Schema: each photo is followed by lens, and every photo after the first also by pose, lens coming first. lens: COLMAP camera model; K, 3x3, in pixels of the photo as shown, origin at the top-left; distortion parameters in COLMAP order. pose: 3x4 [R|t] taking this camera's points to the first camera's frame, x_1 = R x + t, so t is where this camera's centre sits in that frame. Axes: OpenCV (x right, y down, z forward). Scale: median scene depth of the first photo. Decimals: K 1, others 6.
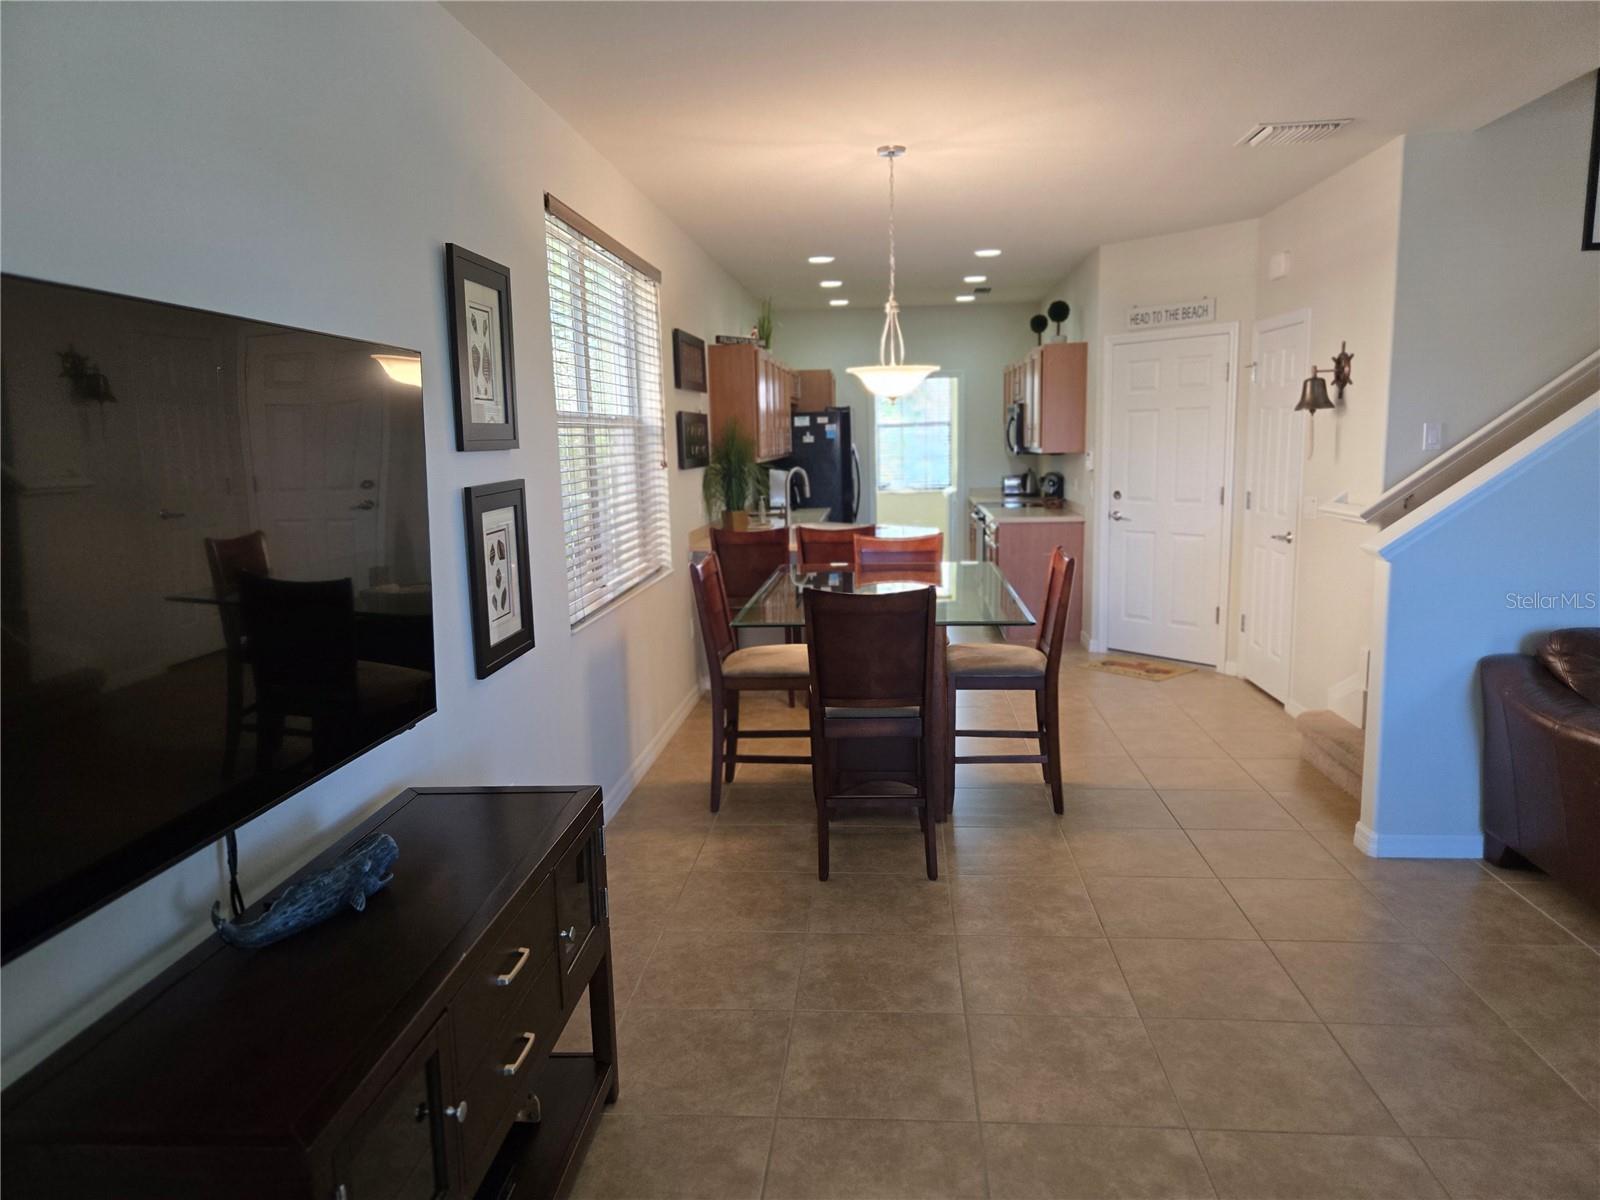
lens RADIAL K [[1074.2, 0, 800.5], [0, 1074.2, 615.3], [0, 0, 1]] dist [0.037493, -0.034243]
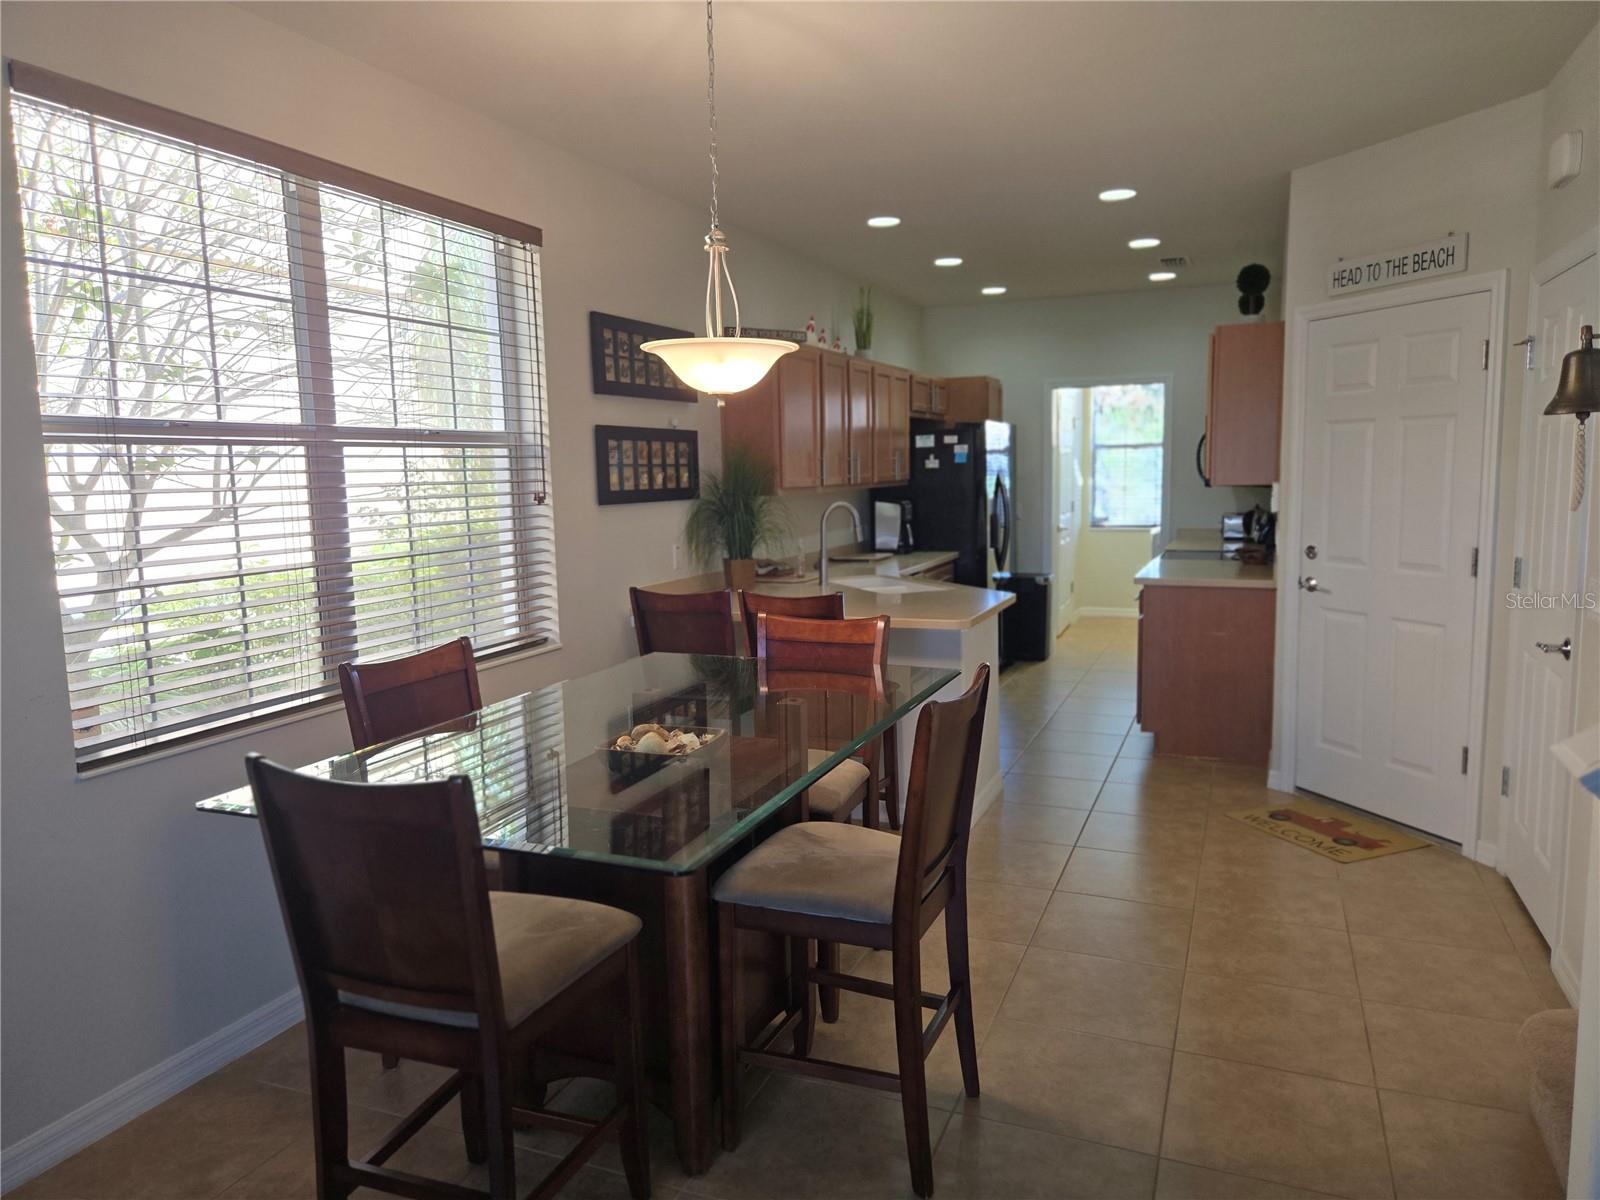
lens RADIAL K [[1074.2, 0, 801.9], [0, 1074.2, 598.2], [0, 0, 1]] dist [0.037493, -0.034243]
pose [[0.951530, 0.042191, -0.304648, 0.210448], [-0.053121, 0.998205, -0.027674, -0.052152], [0.302933, 0.042516, 0.952063, 0.305346]]
